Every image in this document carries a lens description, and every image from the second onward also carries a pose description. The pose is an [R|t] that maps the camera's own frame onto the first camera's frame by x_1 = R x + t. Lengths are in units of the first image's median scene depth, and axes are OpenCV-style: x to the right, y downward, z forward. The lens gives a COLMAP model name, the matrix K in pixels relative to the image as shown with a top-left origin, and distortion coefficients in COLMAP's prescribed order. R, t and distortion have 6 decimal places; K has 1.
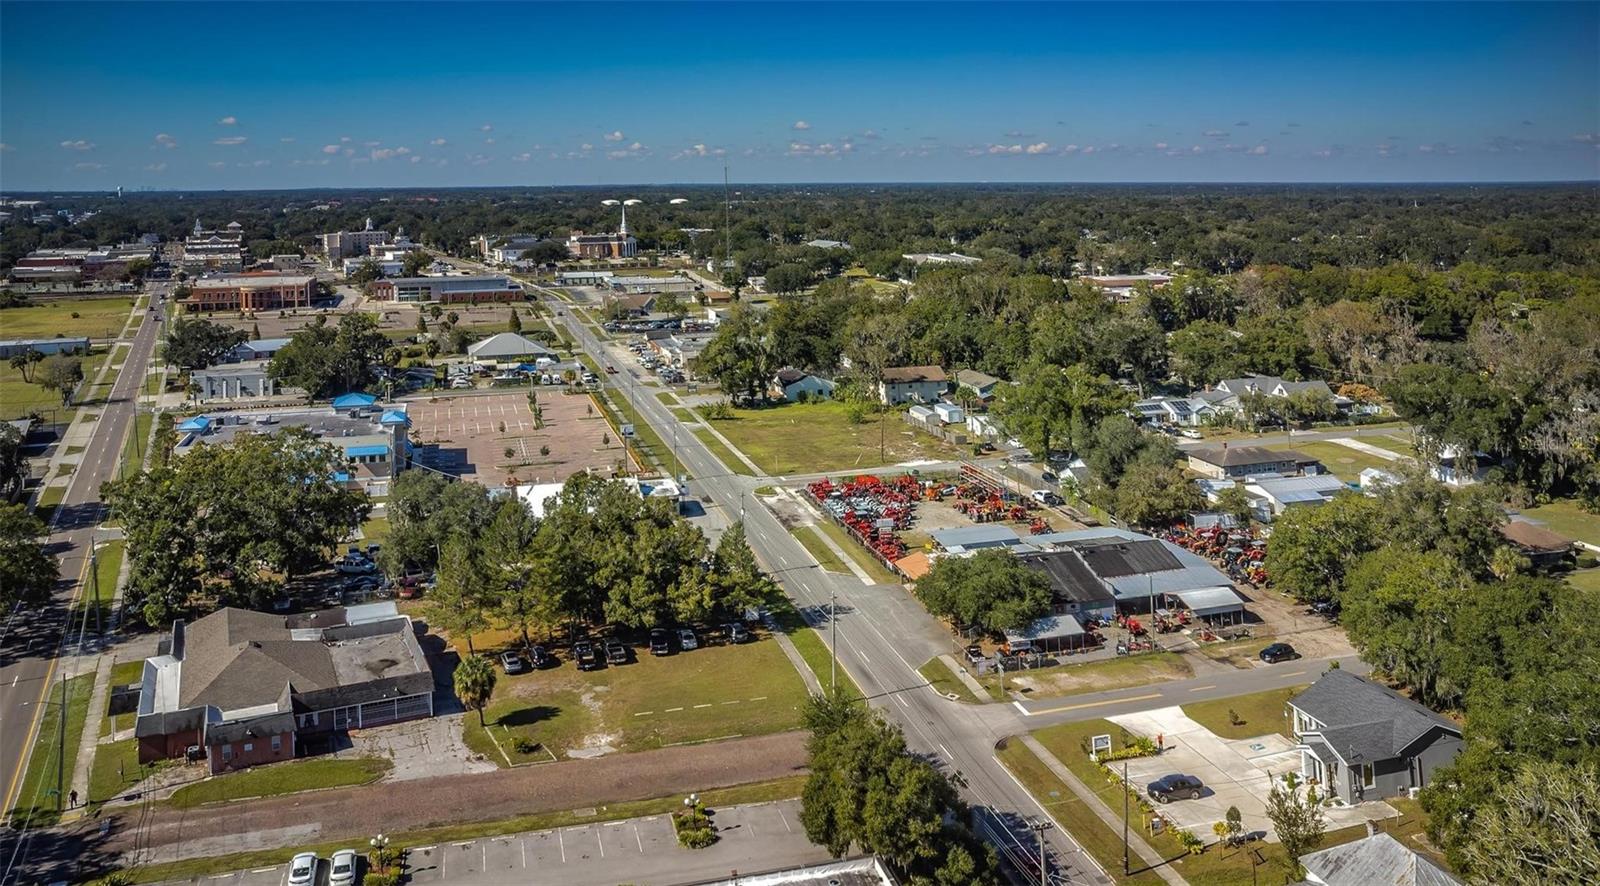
lens RADIAL K [[1189.7, 0, 814.9], [0, 1189.7, 413.3], [0, 0, 1]] dist [-0.118776, 0.146581]
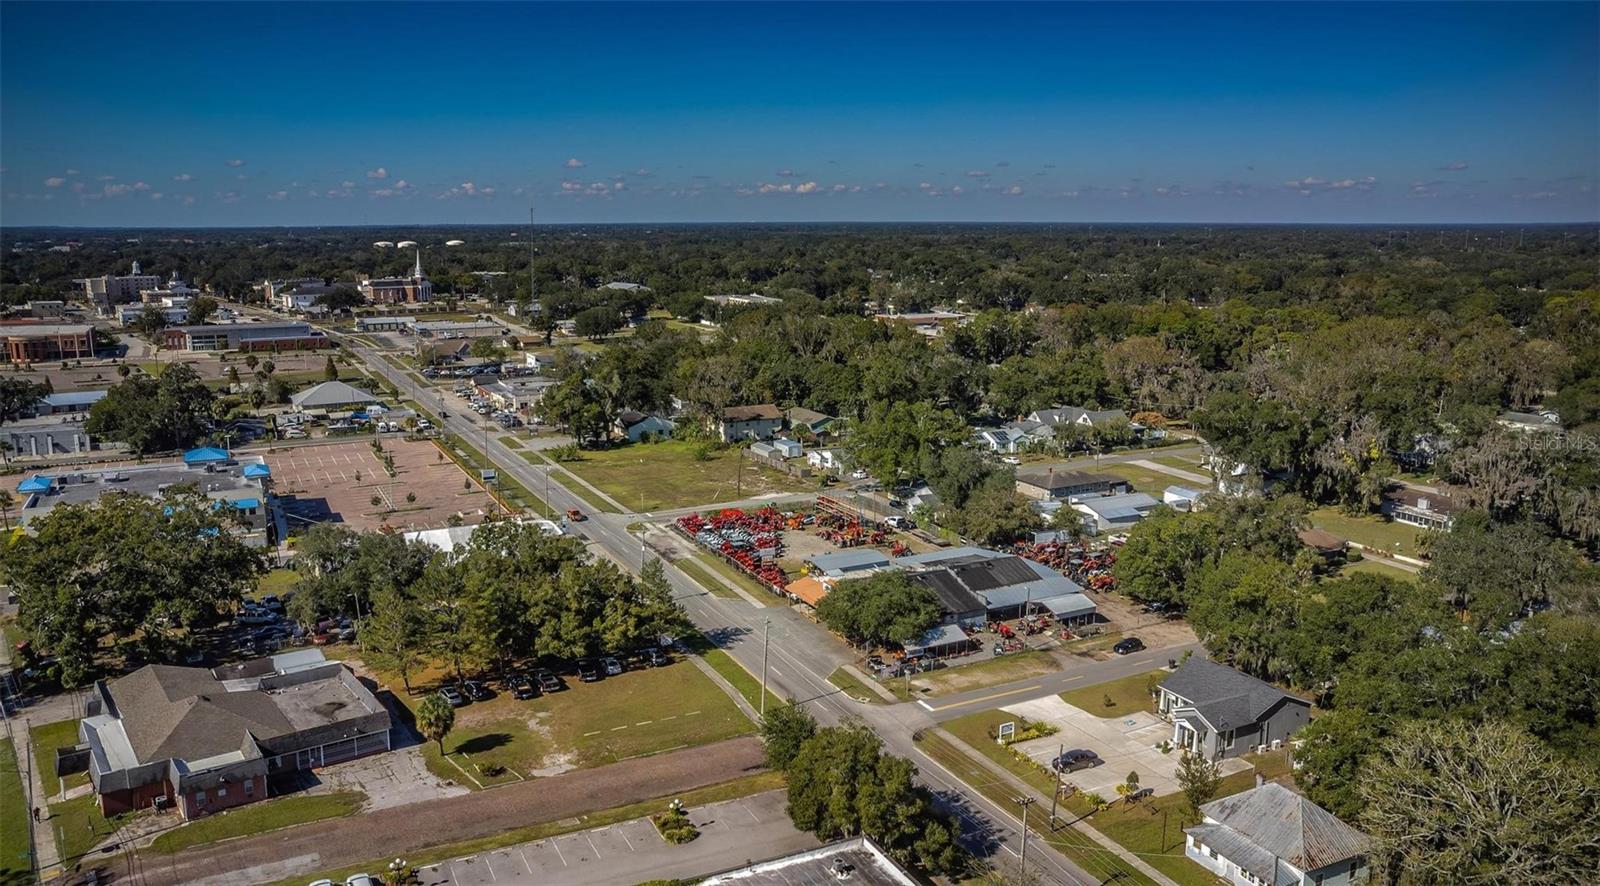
lens RADIAL K [[1169.9, 0, 802.5], [0, 1169.9, 467.0], [0, 0, 1]] dist [-0.123471, 0.173728]
pose [[0.983877, -0.032859, 0.175801, -0.081564], [0.030200, 0.999386, 0.017777, -0.002405], [-0.176277, -0.012181, 0.984265, -0.051004]]
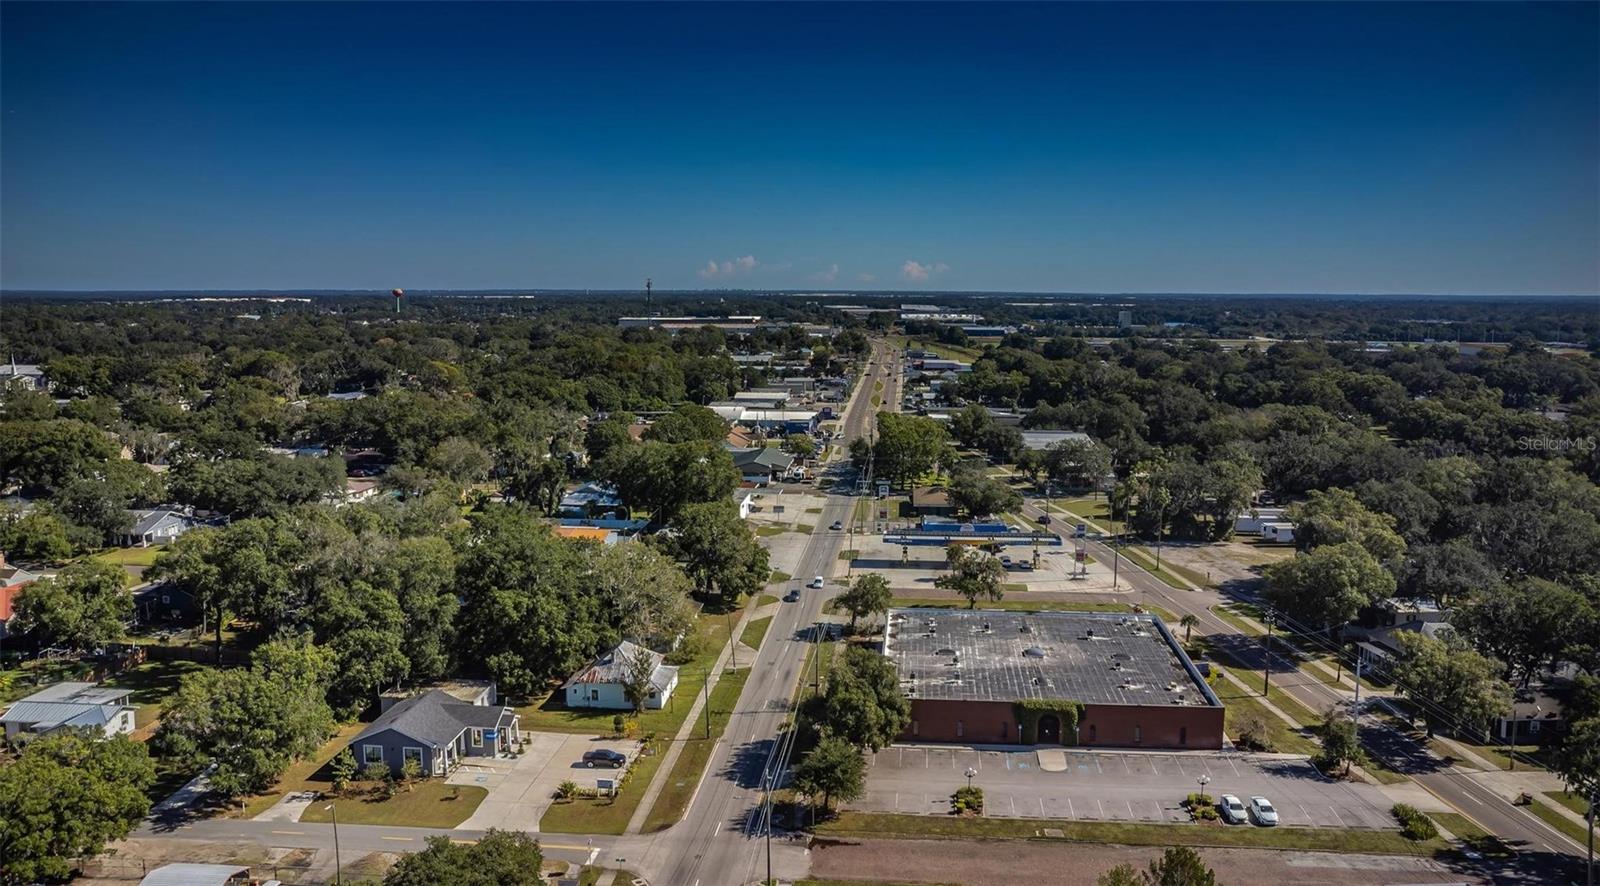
lens RADIAL K [[1220.8, 0, 800.0], [0, 1220.8, 443.0], [0, 0, 1]] dist [-0.079278, 0.001598]
pose [[-0.923009, -0.049025, 0.381642, -0.210900], [0.078084, 0.947347, 0.310541, -0.224437], [-0.376771, 0.316432, -0.870582, 1.043028]]
